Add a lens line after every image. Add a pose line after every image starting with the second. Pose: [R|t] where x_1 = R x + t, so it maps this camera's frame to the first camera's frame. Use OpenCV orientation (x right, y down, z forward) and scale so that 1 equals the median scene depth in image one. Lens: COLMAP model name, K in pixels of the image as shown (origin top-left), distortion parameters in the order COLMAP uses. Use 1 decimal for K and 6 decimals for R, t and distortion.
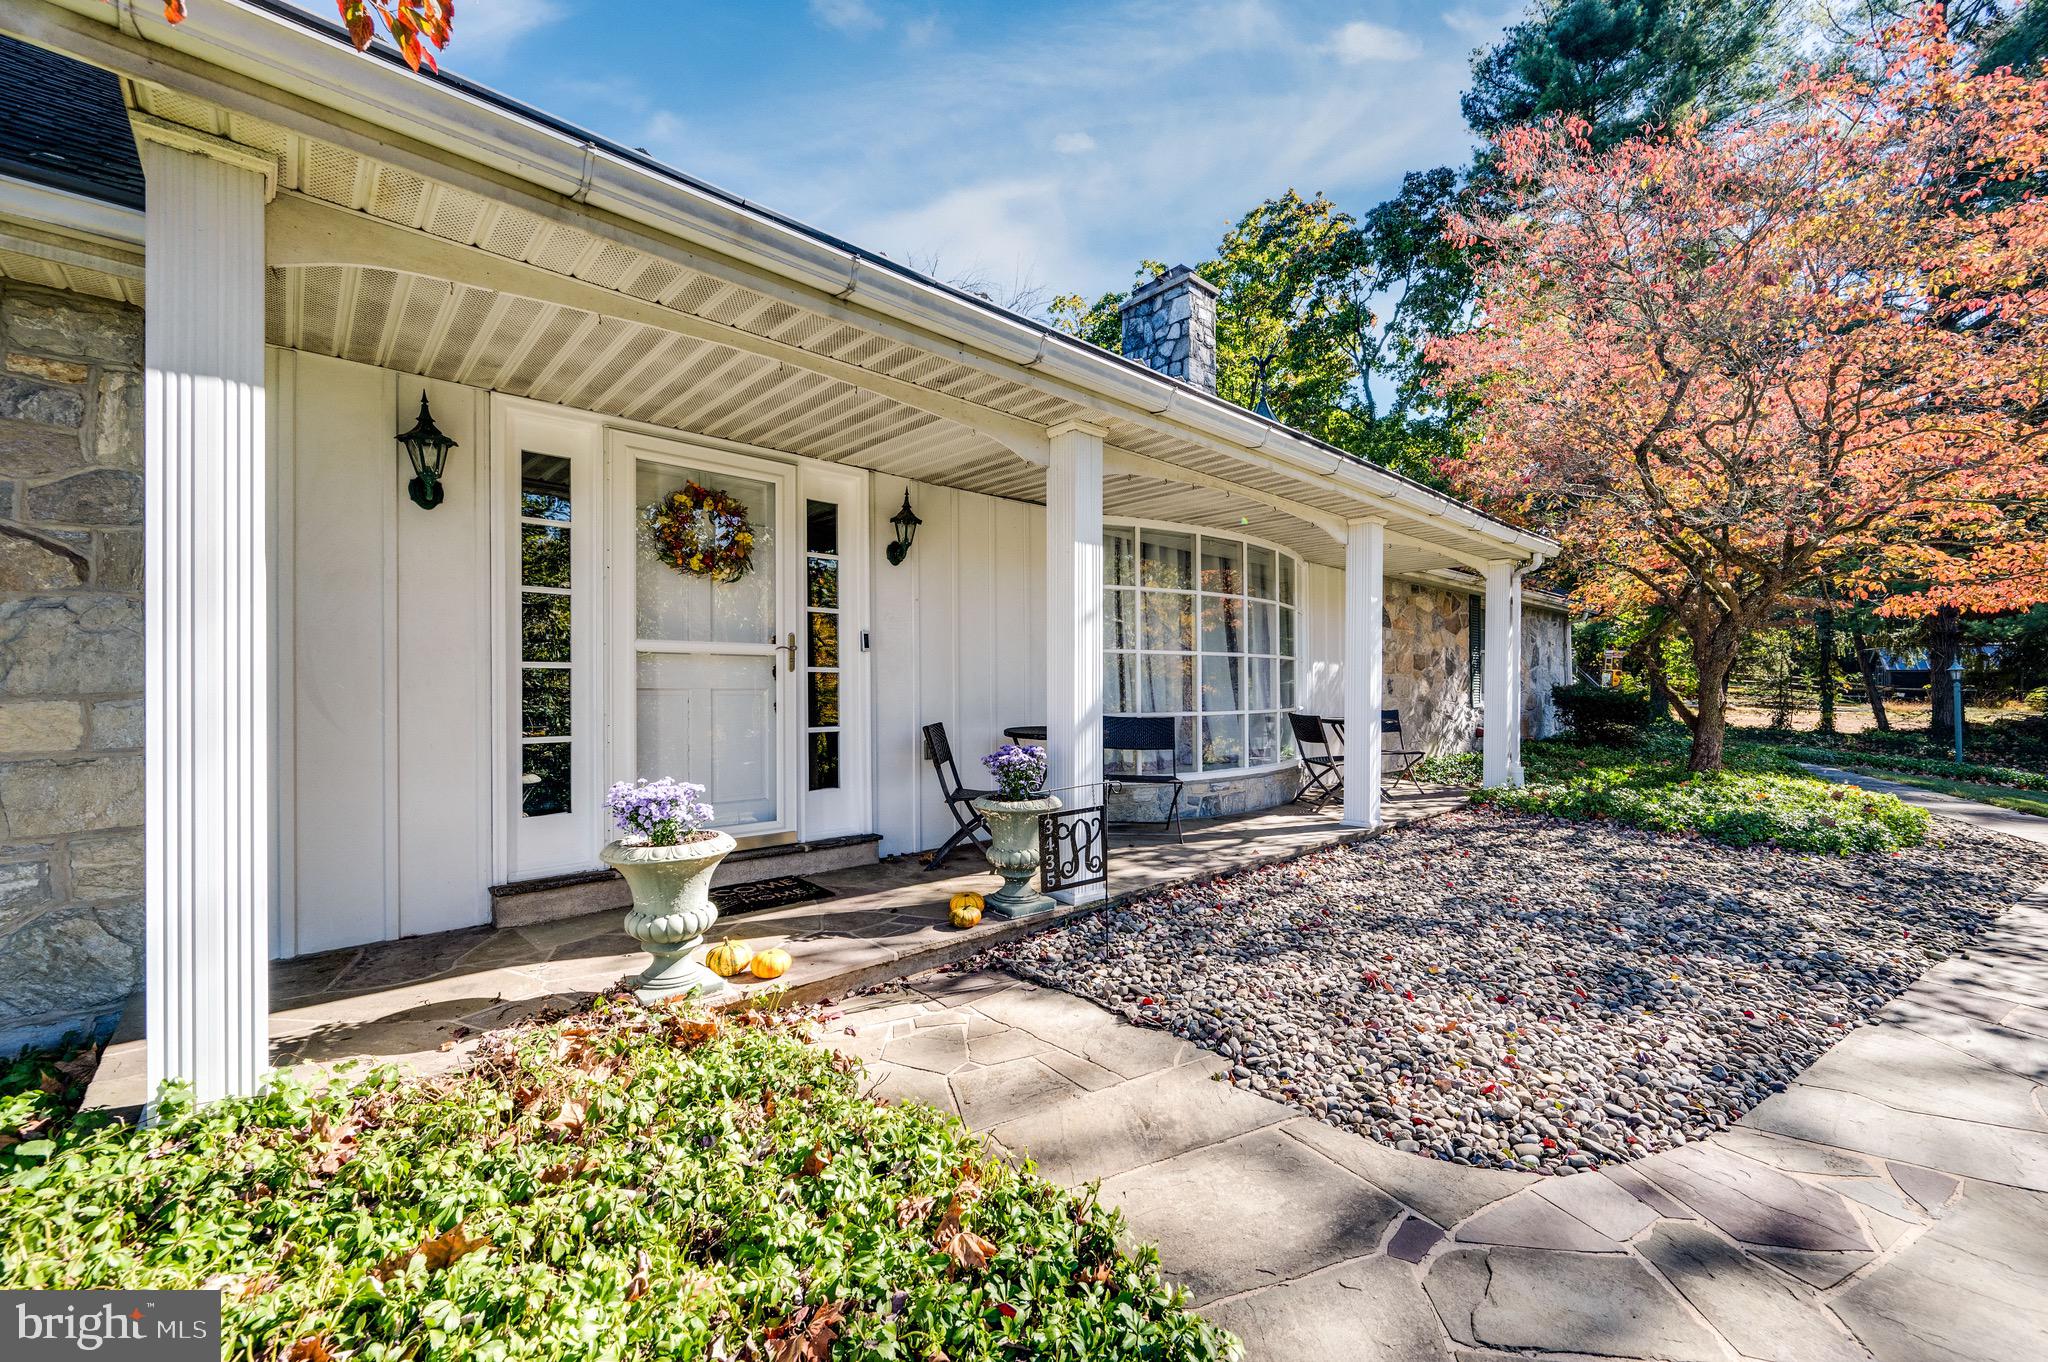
lens RADIAL K [[803.0, 0, 1065.5], [0, 803.0, 683.3], [0, 0, 1]] dist [-0.001159, -0.000113]
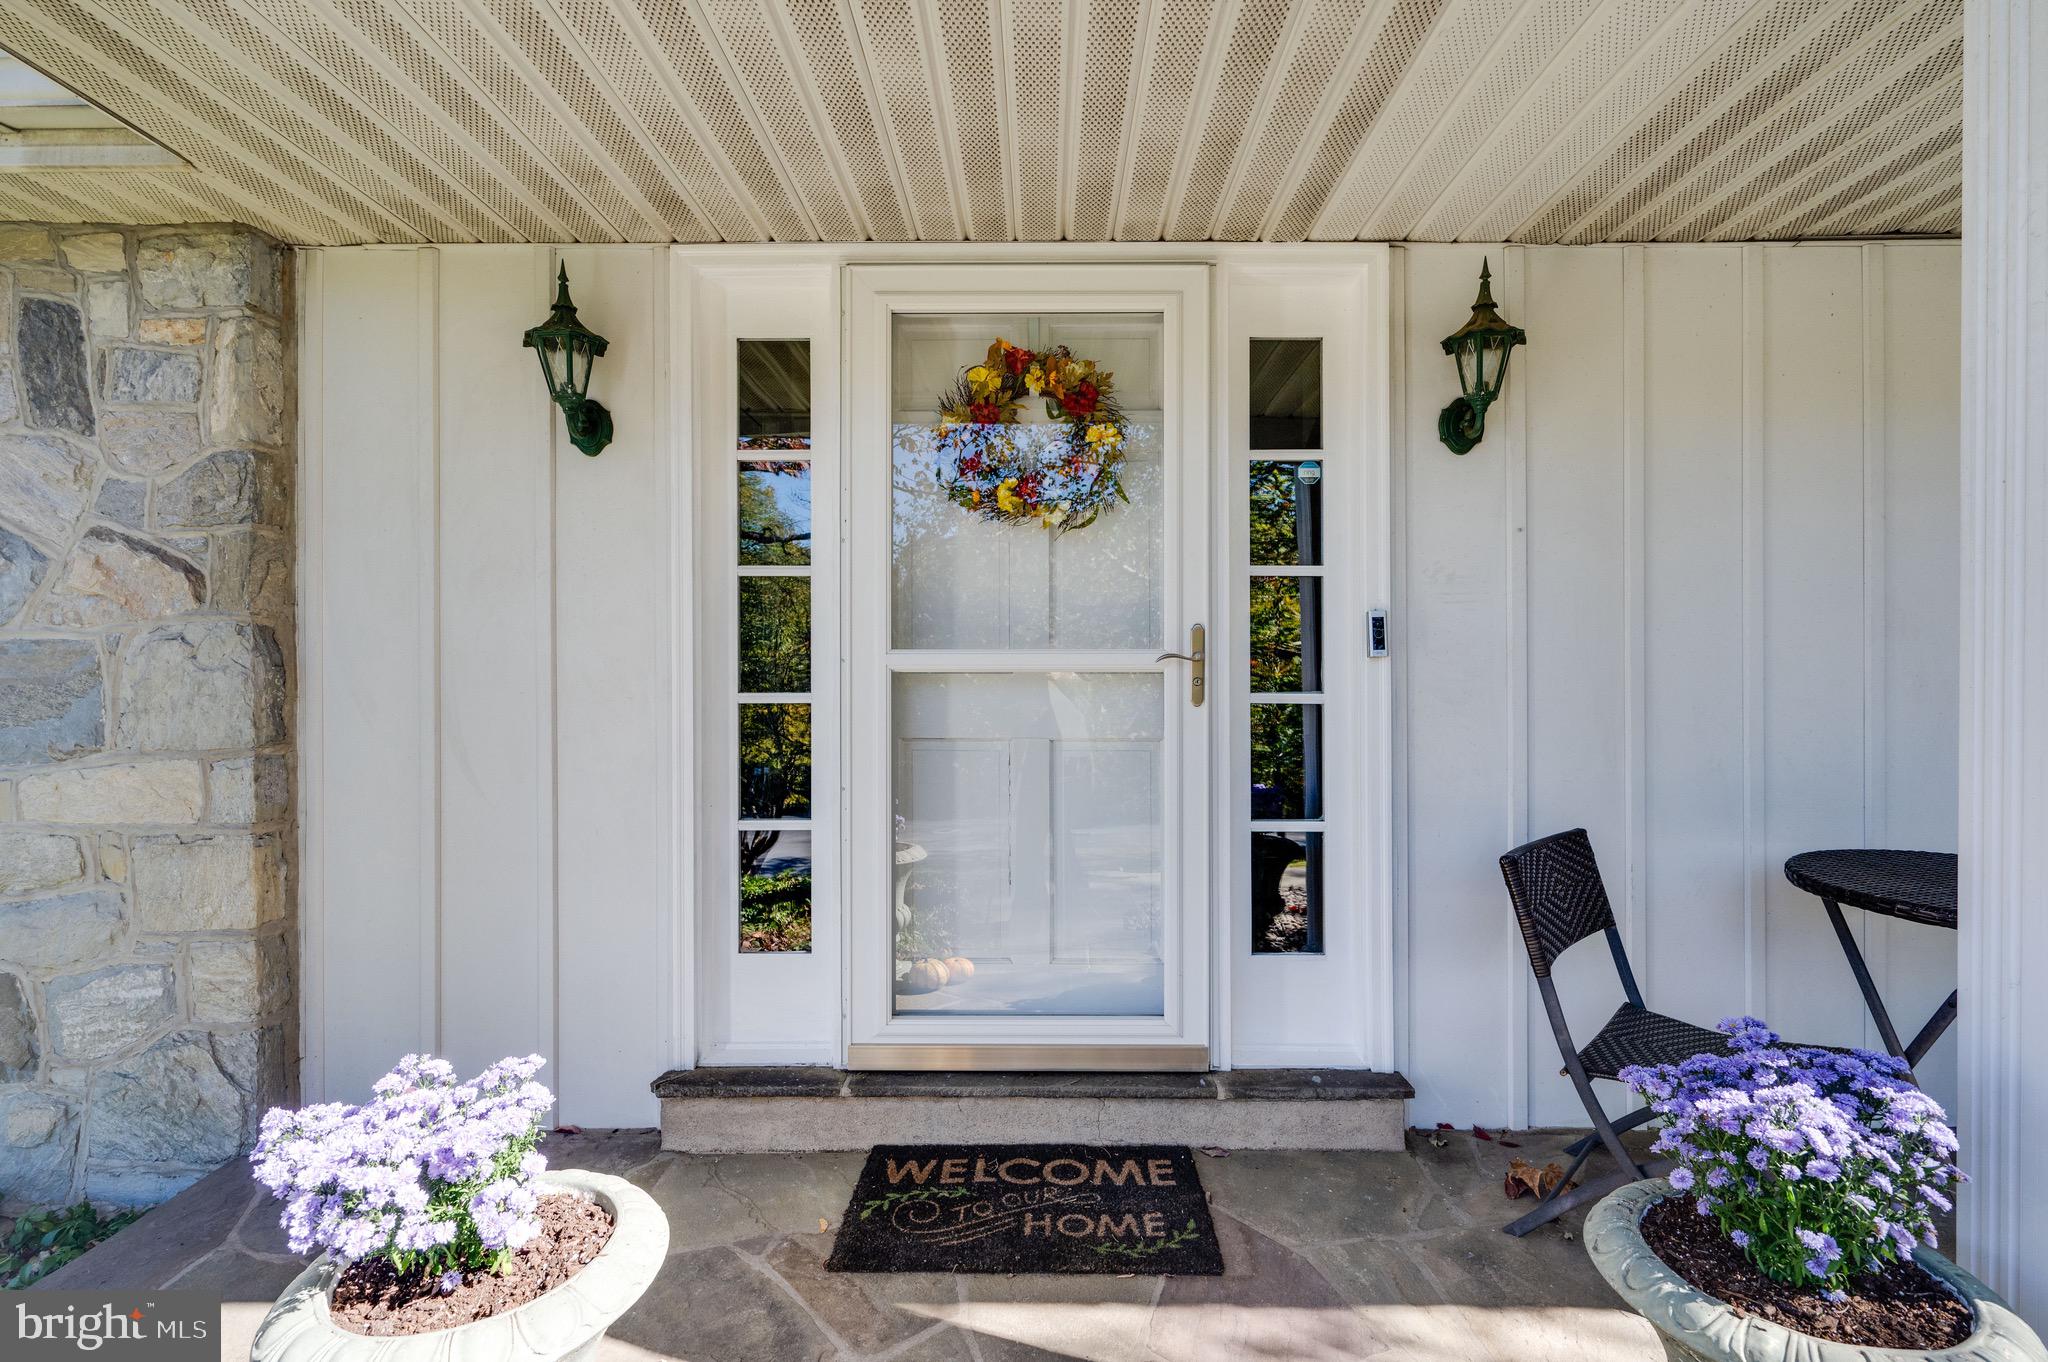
lens RADIAL K [[952.2, 0, 1024.0], [0, 952.2, 681.0], [0, 0, 1]] dist [-0.002456, -0.000522]
pose [[0.708120, 0.005910, -0.706068, -0.021689], [0.001733, 0.999947, 0.010107, -0.038230], [0.706090, -0.008381, 0.708072, 0.573945]]
